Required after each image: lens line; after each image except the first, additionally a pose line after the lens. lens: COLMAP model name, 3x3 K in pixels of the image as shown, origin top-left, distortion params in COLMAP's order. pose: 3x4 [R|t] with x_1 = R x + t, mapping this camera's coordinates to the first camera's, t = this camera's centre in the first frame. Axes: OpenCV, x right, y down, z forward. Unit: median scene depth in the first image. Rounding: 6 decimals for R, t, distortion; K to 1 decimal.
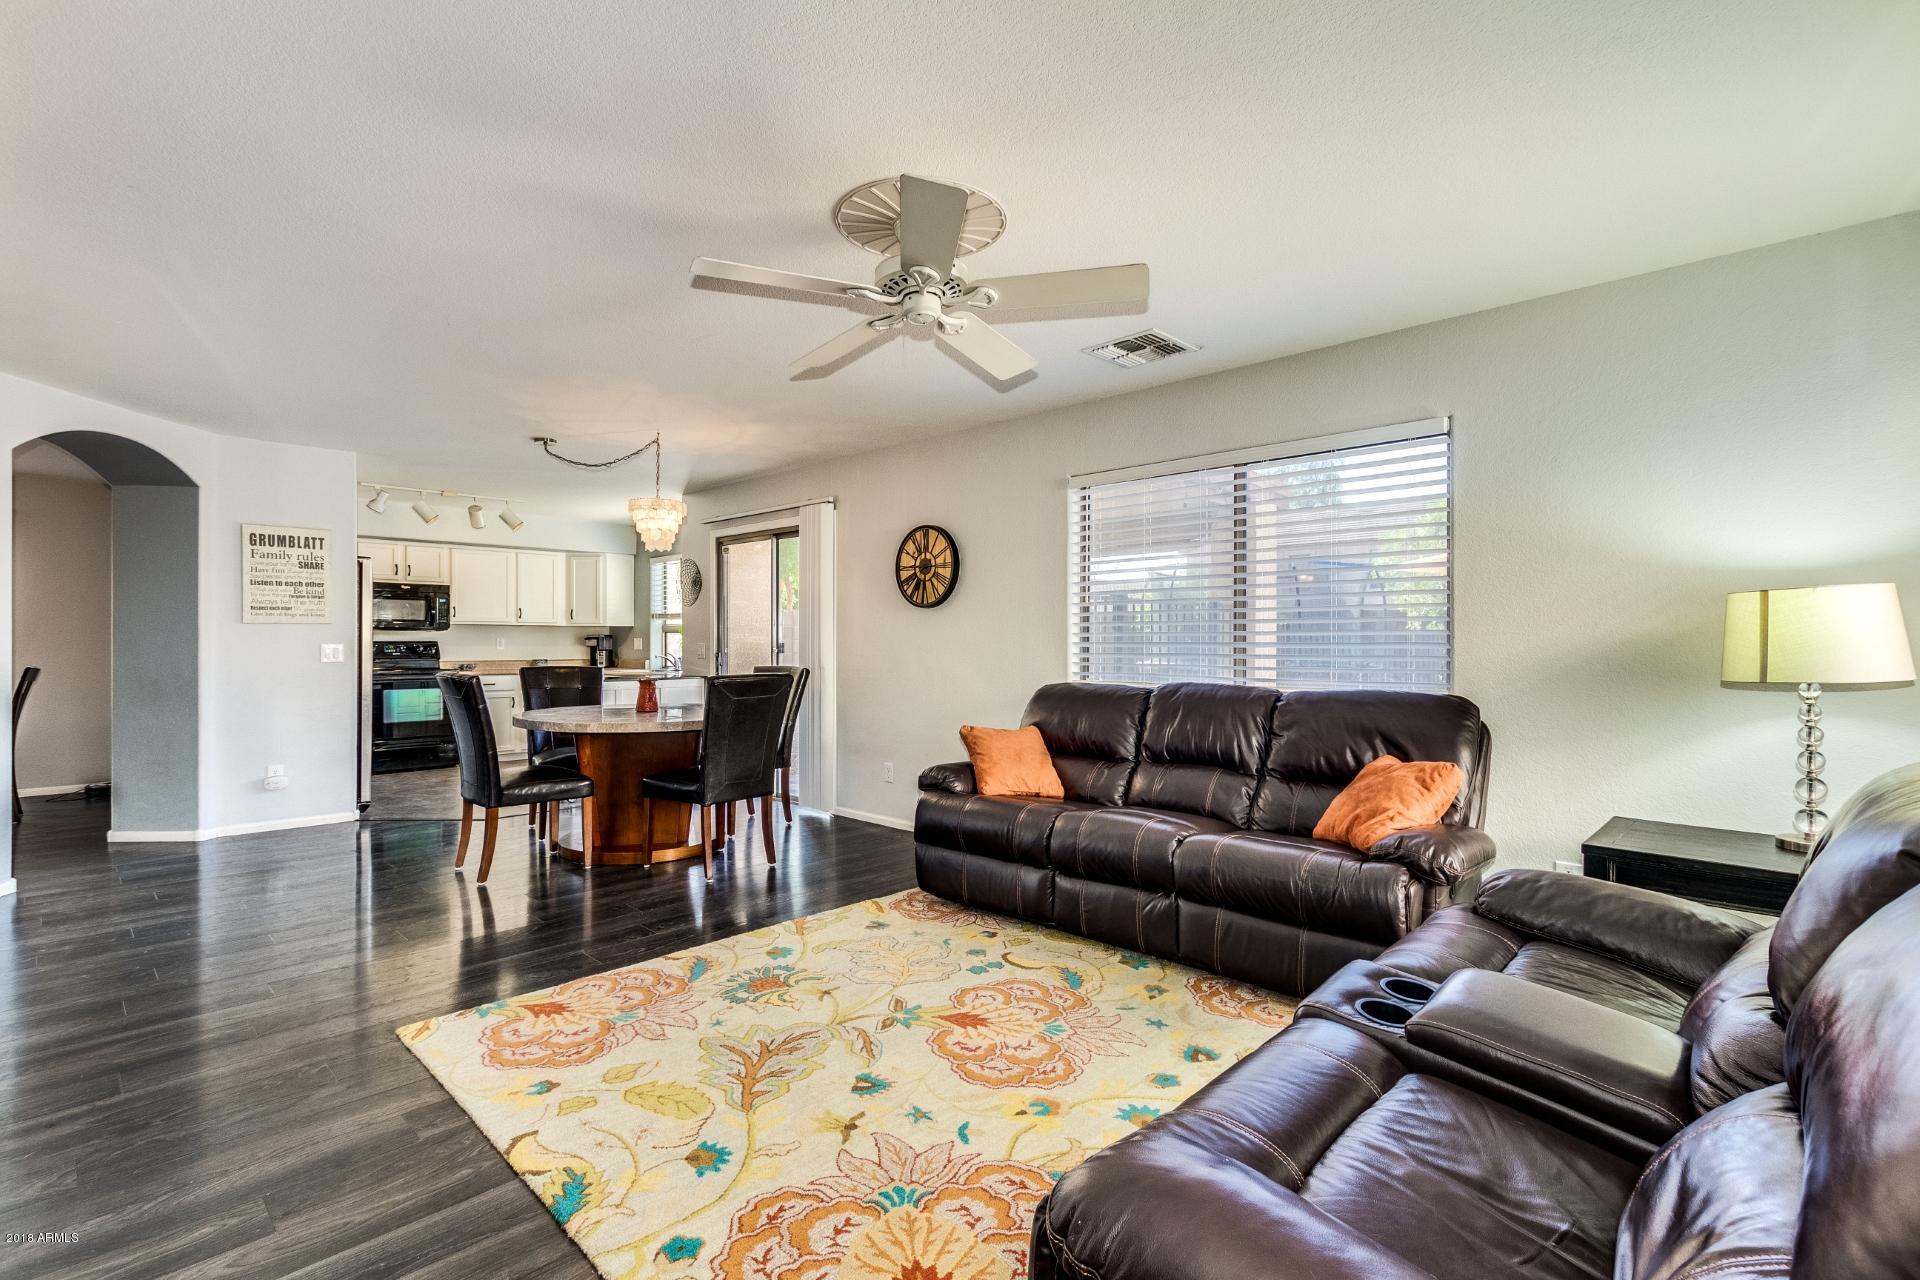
lens RADIAL K [[875.7, 0, 952.7], [0, 875.7, 642.0], [0, 0, 1]] dist [0.003706, -0.000163]
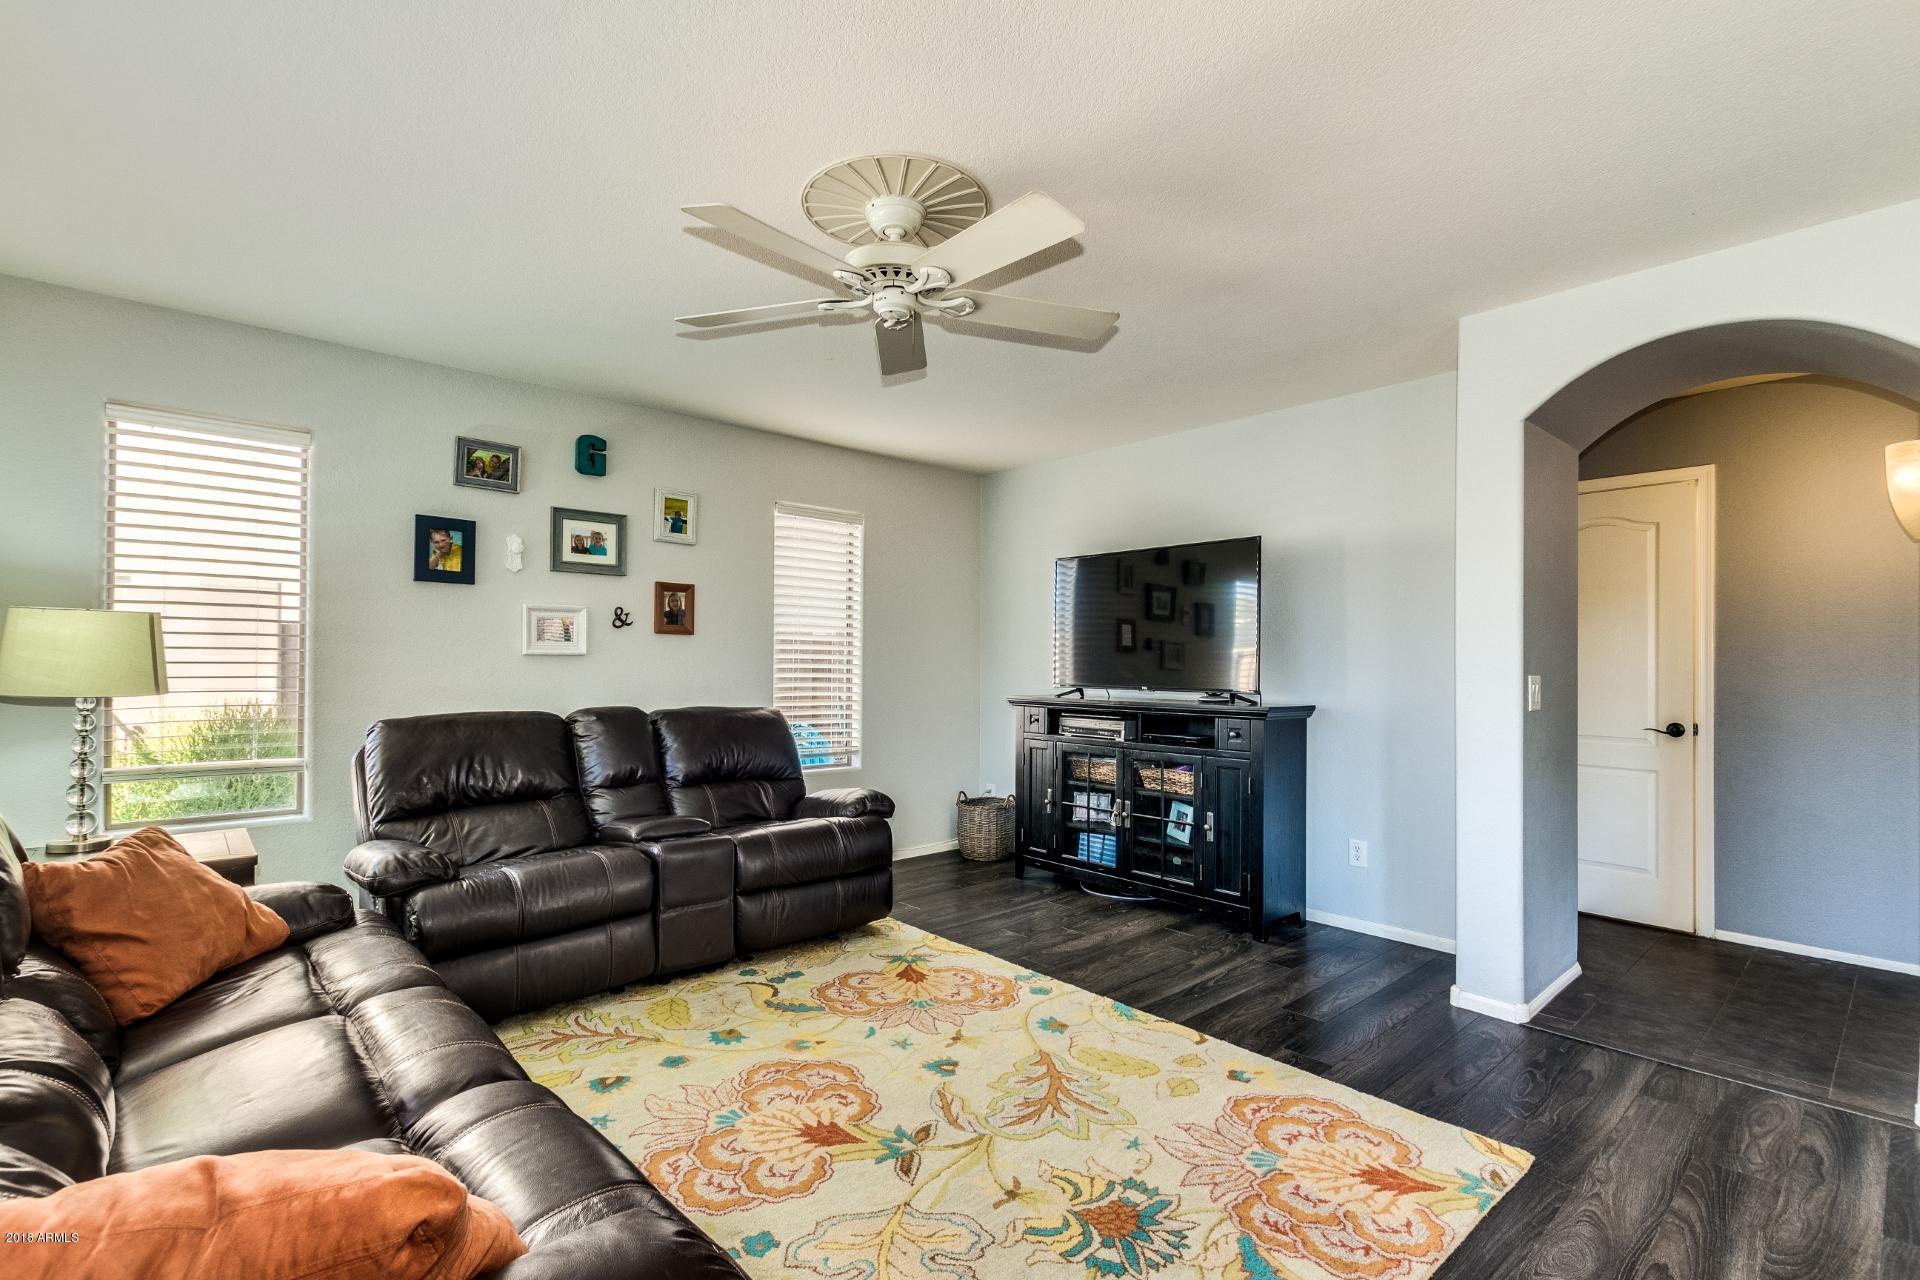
lens RADIAL K [[875.7, 0, 950.5], [0, 875.7, 654.2], [0, 0, 1]] dist [0.003706, -0.000163]
pose [[-0.997646, -0.007387, 0.068174, -0.075787], [-0.007869, 0.999946, -0.006814, -0.002869], [-0.068120, -0.007335, -0.997650, 0.904179]]
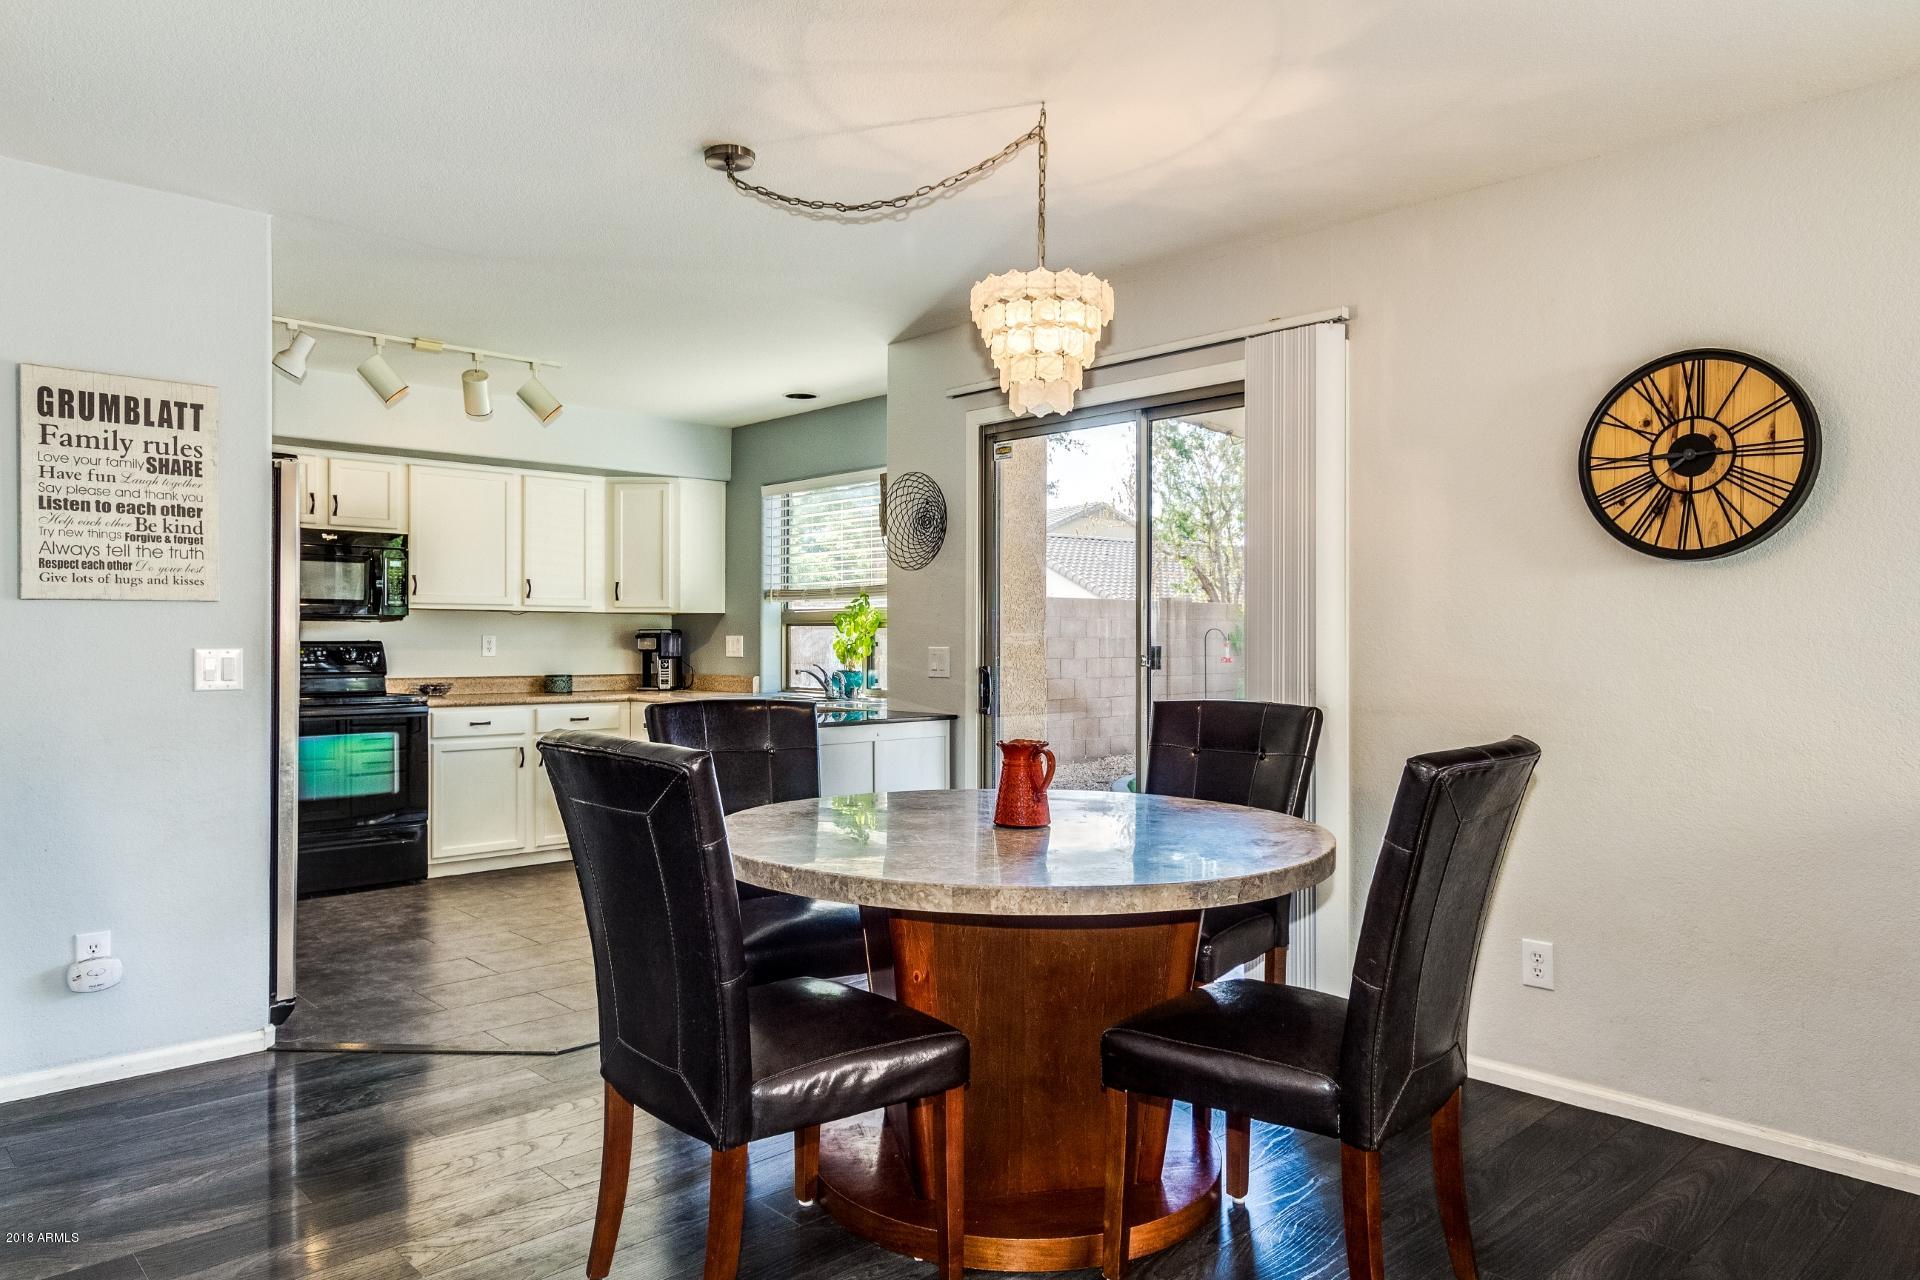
lens RADIAL K [[1252.1, 0, 956.2], [0, 1252.1, 637.5], [0, 0, 1]] dist [0.004883, -0.001963]
pose [[0.998973, 0.000913, -0.045306, -0.329947], [-0.001028, 0.999996, -0.002512, -0.002404], [0.045304, 0.002556, 0.998970, 0.414969]]
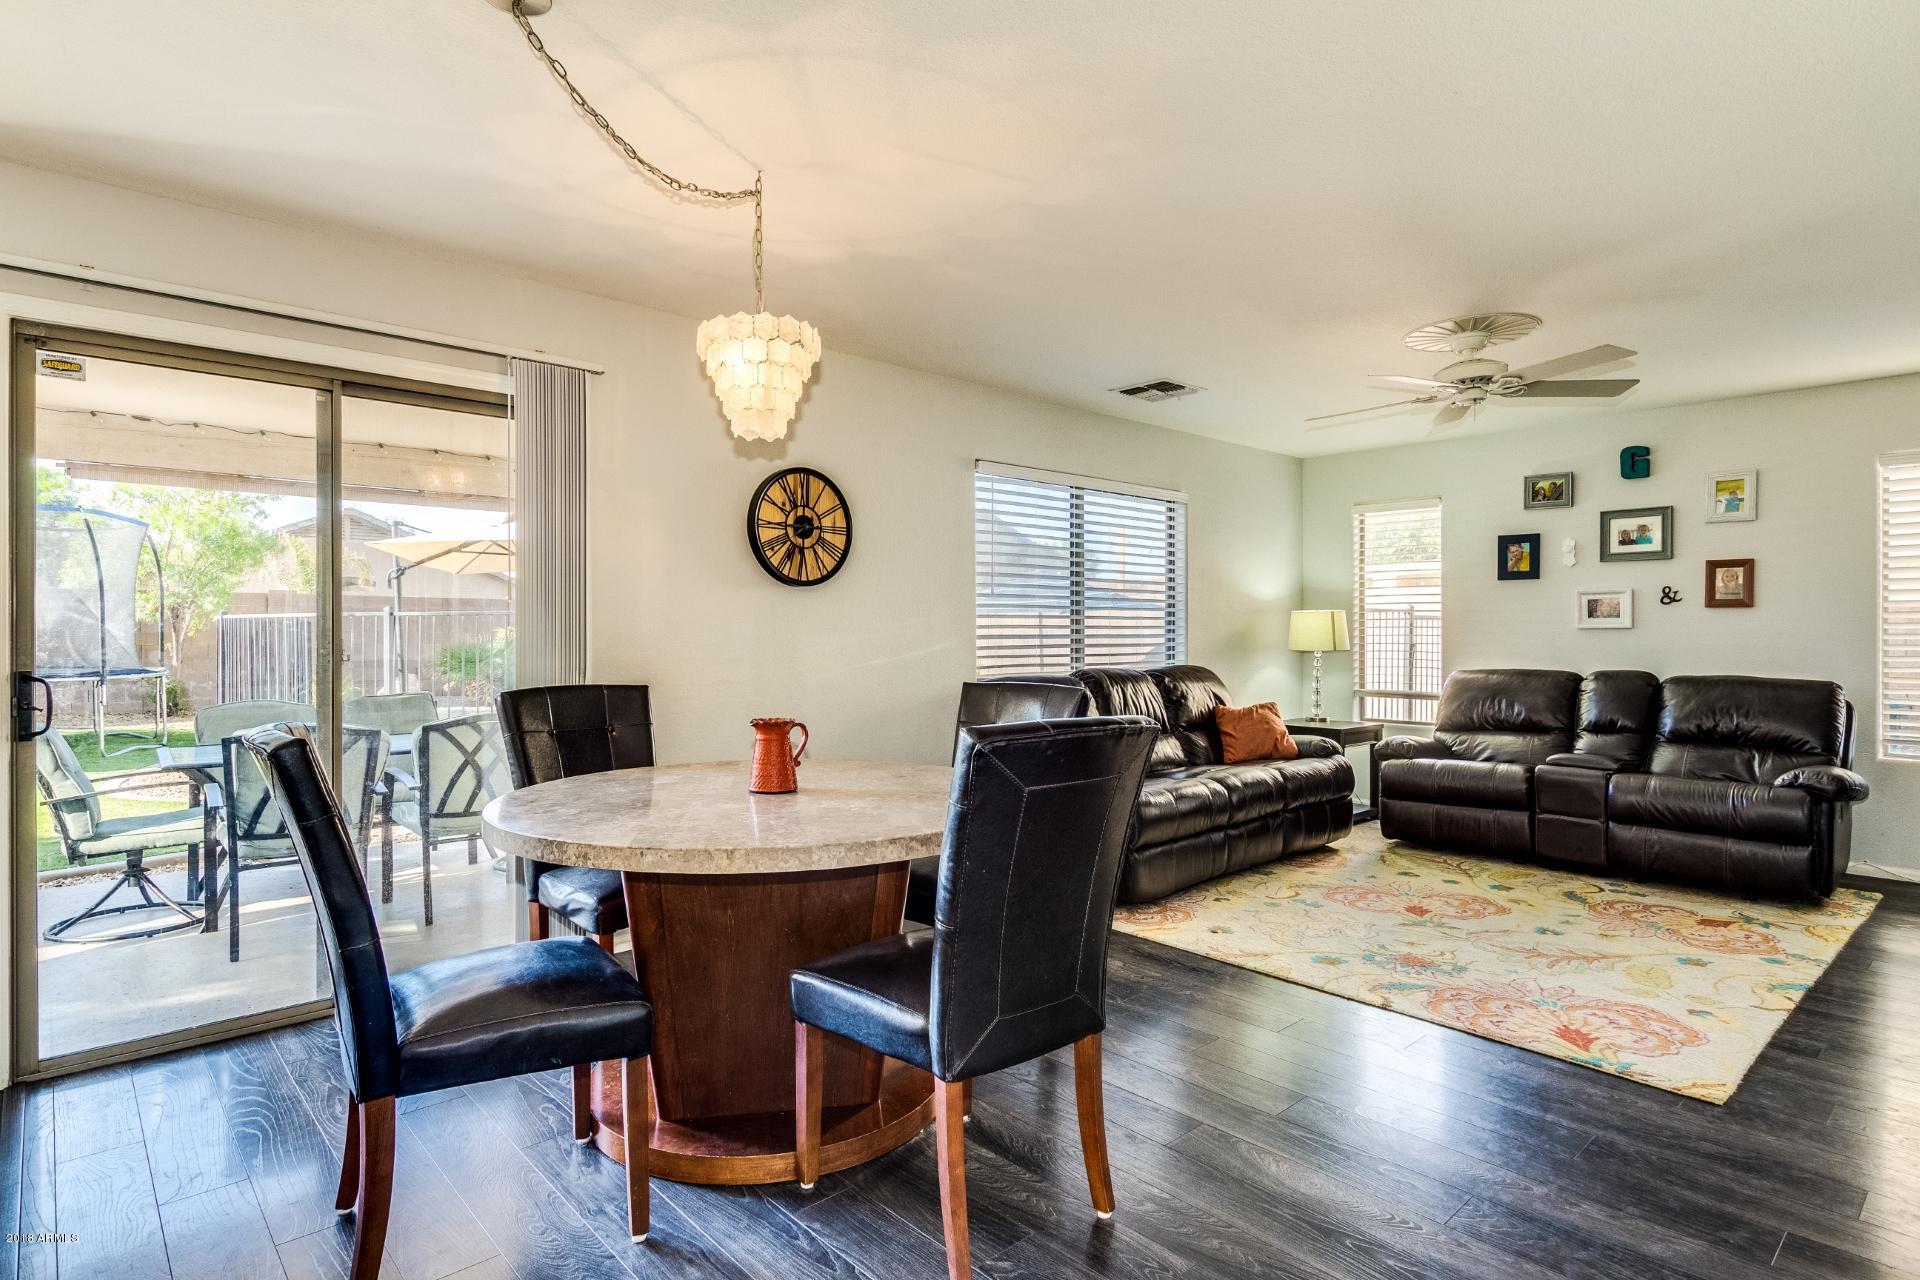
lens RADIAL K [[1000.2, 0, 943.6], [0, 1000.2, 638.1], [0, 0, 1]] dist [0.011169, -0.001318]
pose [[0.068637, -0.006403, 0.997621, -0.801975], [0.002528, 0.999977, 0.006244, -0.002712], [-0.997638, 0.002094, 0.068652, 0.819428]]
